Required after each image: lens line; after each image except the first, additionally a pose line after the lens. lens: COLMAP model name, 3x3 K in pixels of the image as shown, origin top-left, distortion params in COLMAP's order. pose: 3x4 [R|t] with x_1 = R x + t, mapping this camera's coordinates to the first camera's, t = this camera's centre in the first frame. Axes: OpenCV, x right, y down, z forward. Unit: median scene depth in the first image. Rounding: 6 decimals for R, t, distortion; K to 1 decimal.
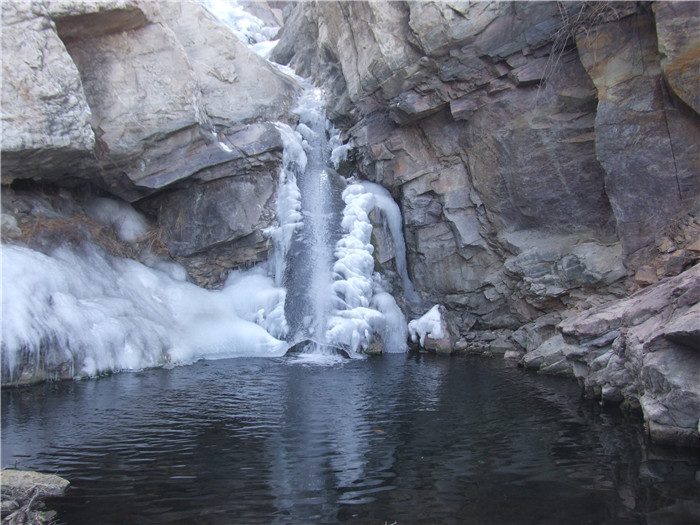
lens RADIAL K [[823.8, 0, 349.9], [0, 823.8, 264.5], [0, 0, 1]] dist [-0.052781, 0.000000]
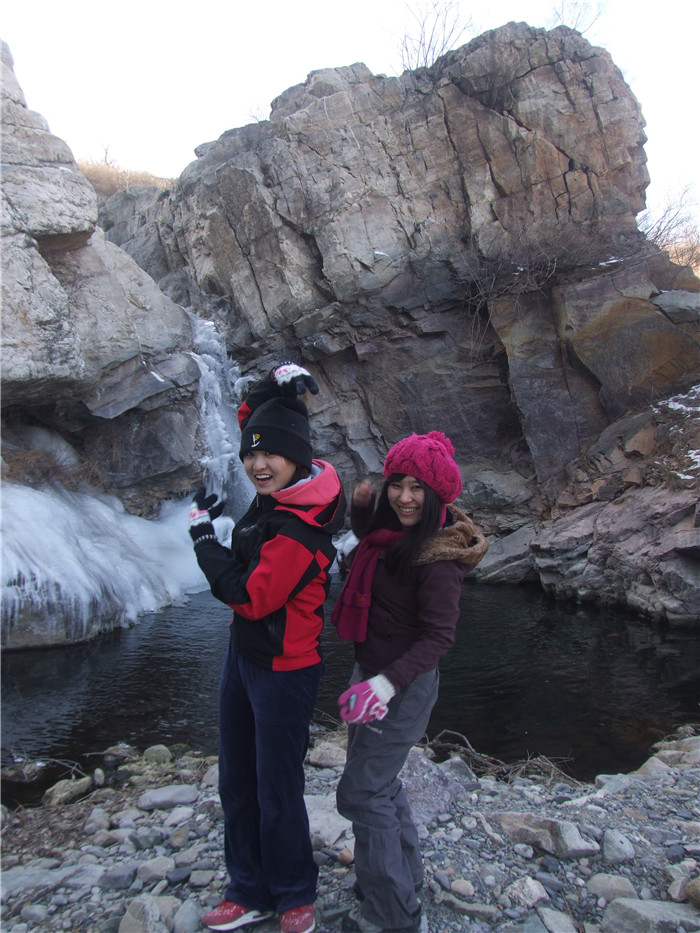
lens RADIAL K [[793.6, 0, 351.1], [0, 793.6, 461.2], [0, 0, 1]] dist [-0.156931, 0.135146]
pose [[0.885718, -0.005587, 0.464189, -0.406921], [0.010541, 0.999912, -0.008077, -0.032424], [-0.464103, 0.012047, 0.885699, 0.058404]]
